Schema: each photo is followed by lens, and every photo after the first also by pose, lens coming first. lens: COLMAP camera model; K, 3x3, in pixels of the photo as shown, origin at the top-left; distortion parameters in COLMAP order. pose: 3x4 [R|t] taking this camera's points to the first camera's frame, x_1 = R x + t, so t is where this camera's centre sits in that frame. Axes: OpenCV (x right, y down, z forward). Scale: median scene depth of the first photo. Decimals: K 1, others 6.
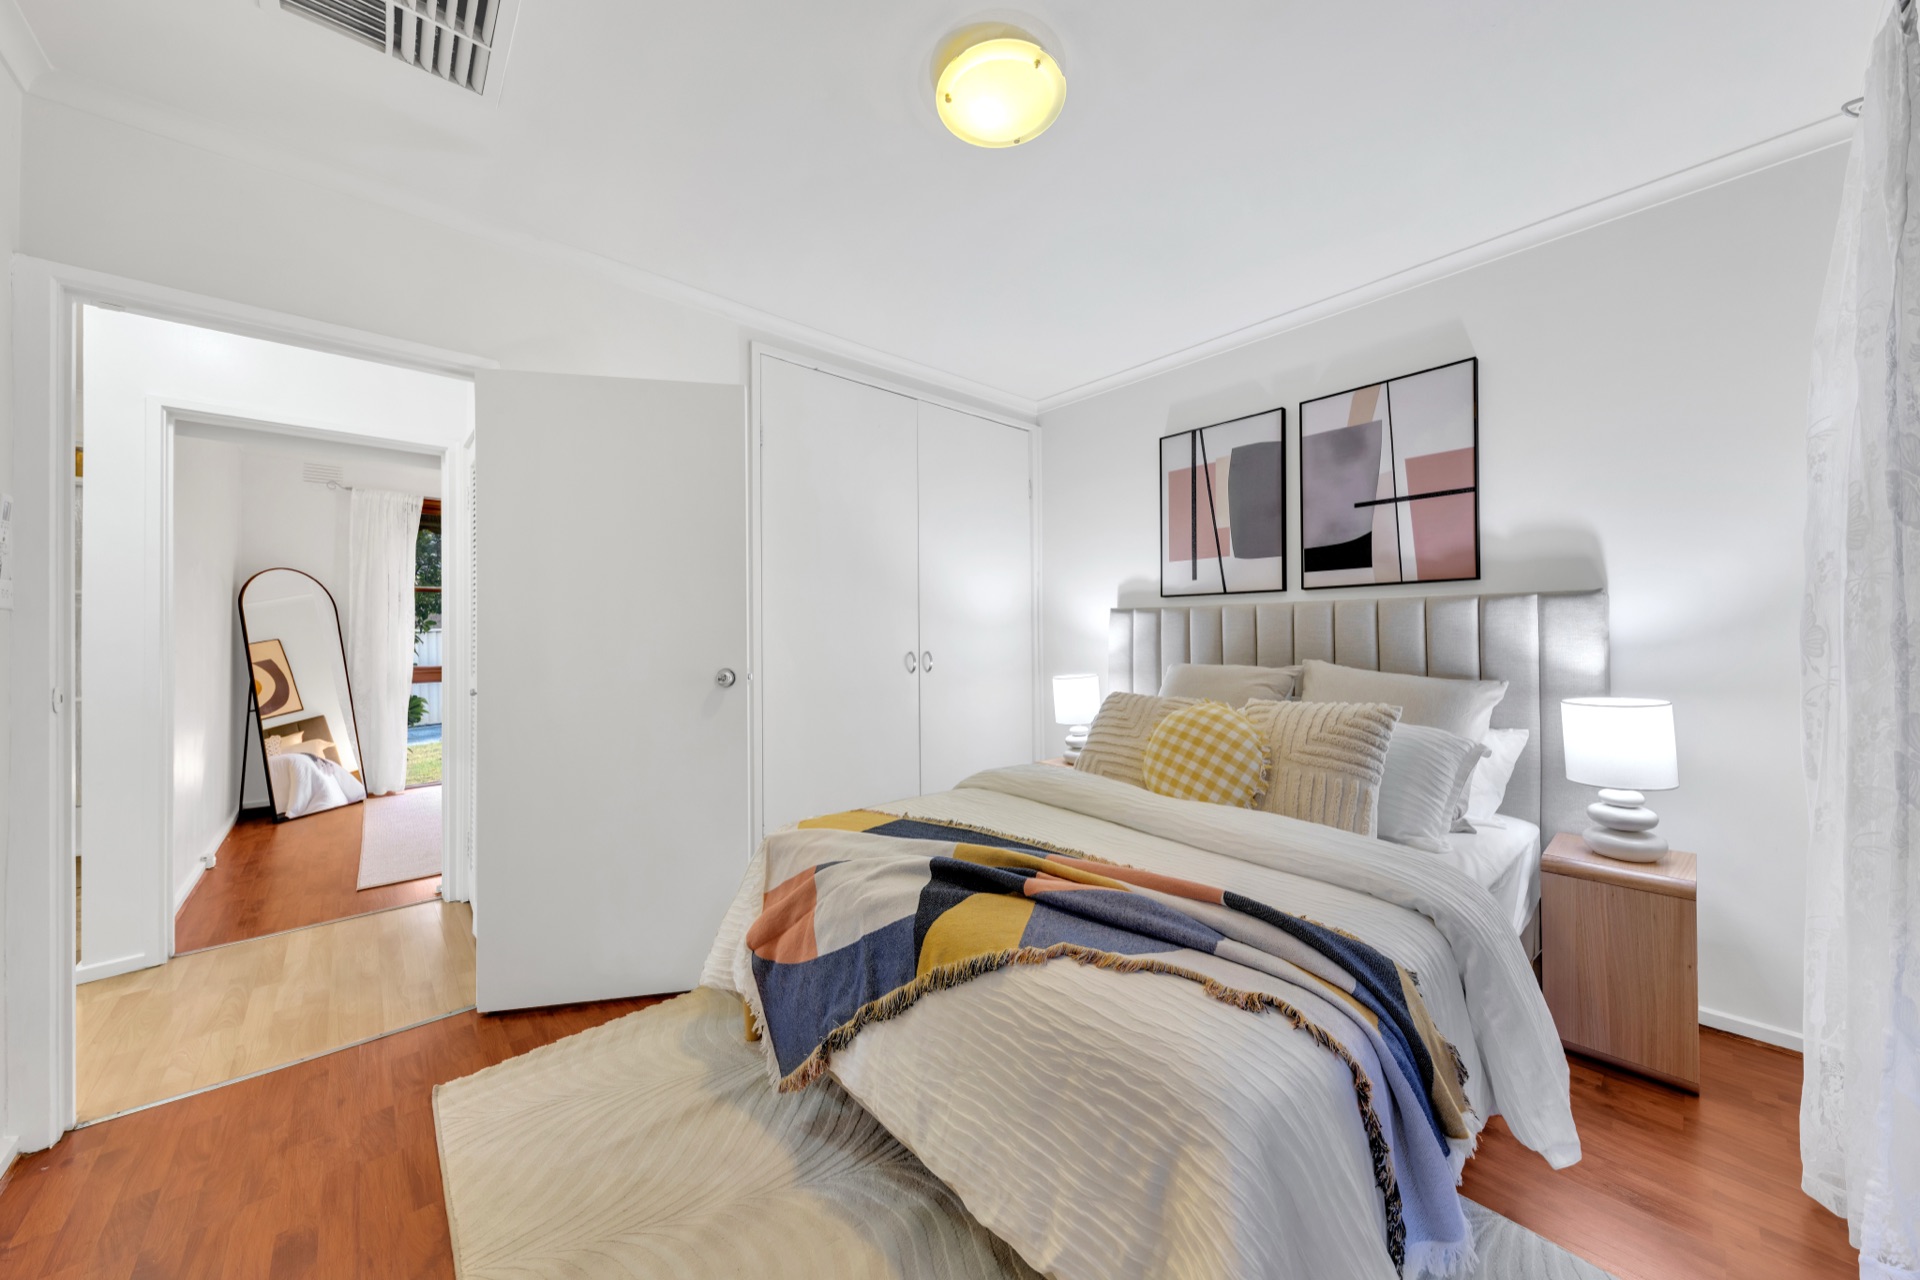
lens RADIAL K [[664.6, 0, 961.1], [0, 664.6, 630.3], [0, 0, 1]] dist [0.000042, -0.002243]
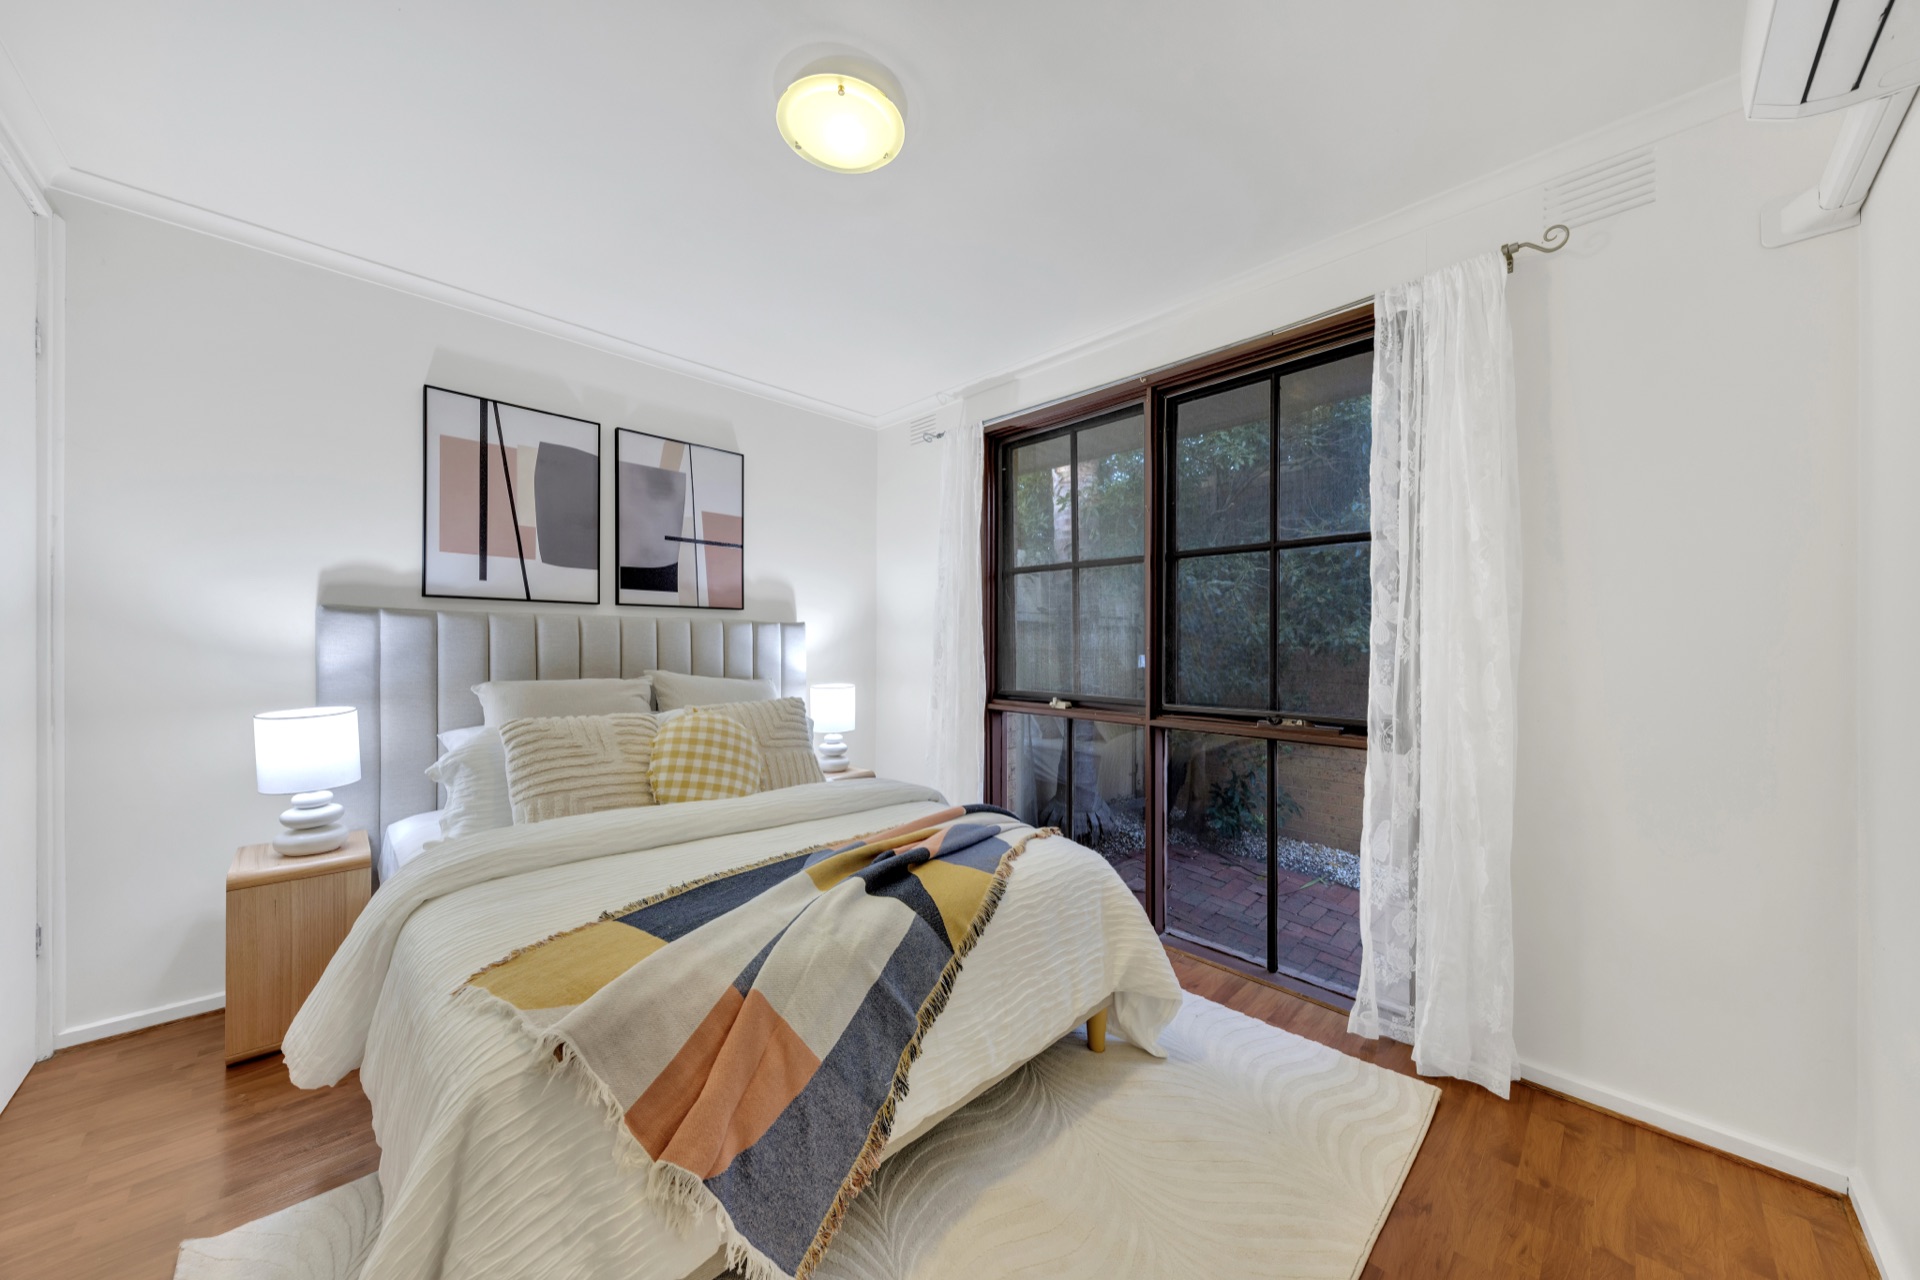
lens RADIAL K [[659.2, 0, 959.2], [0, 659.2, 663.3], [0, 0, 1]] dist [0.000244, -0.000013]
pose [[-0.047985, -0.024895, 0.998538, -0.598332], [-0.018526, 0.999540, 0.024029, -0.003093], [-0.998676, -0.017346, -0.048424, 0.525820]]
